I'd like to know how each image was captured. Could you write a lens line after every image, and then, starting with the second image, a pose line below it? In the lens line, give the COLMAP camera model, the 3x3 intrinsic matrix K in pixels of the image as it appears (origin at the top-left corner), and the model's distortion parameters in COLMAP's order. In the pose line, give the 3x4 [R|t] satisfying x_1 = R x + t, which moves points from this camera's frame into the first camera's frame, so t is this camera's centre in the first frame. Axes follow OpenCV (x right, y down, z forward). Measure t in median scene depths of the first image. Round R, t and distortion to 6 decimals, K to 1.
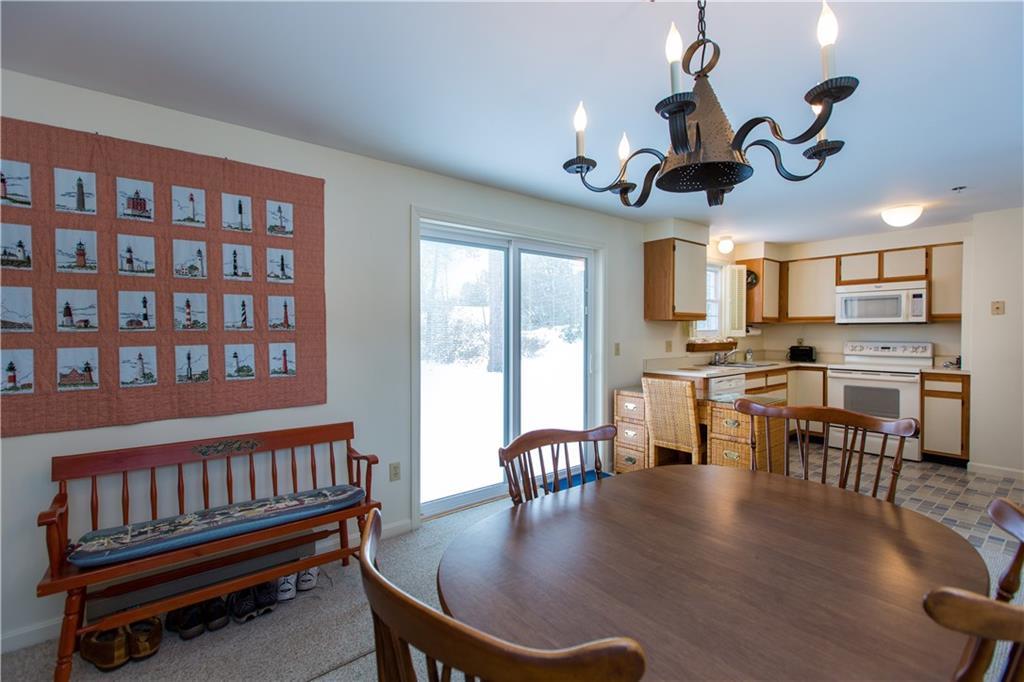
lens RADIAL K [[469.3, 0, 506.8], [0, 469.3, 340.9], [0, 0, 1]] dist [0.000671, -0.000085]
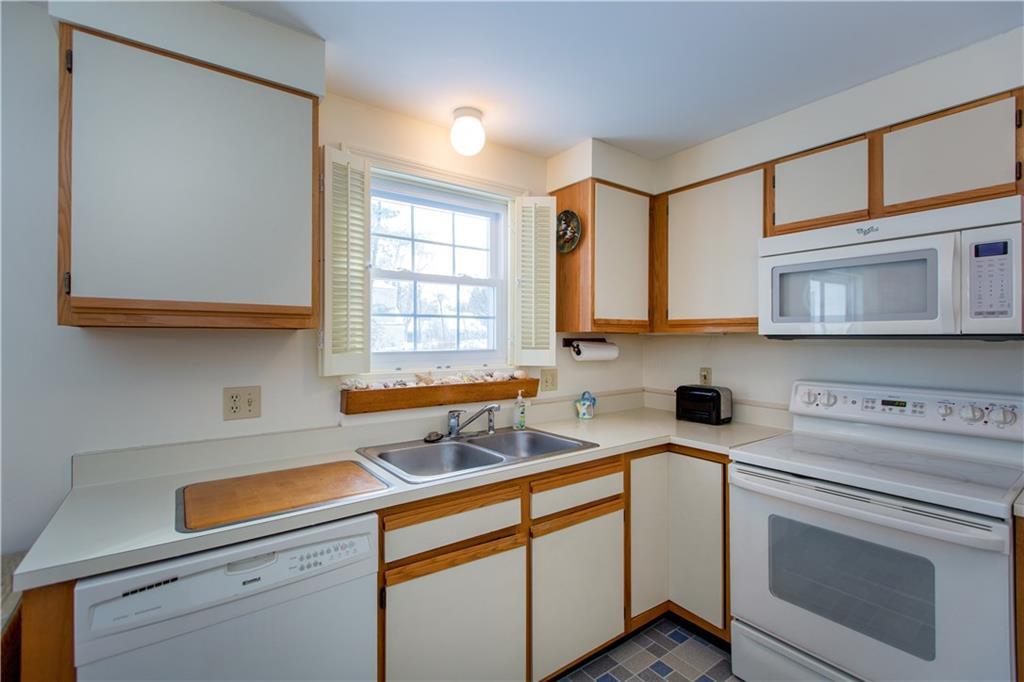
lens RADIAL K [[469.3, 0, 508.7], [0, 469.3, 339.4], [0, 0, 1]] dist [0.000671, -0.000085]
pose [[0.999275, 0.000820, -0.038071, 0.509264], [-0.001368, 0.999896, -0.014371, -0.028370], [0.038055, 0.014413, 0.999172, 0.608196]]
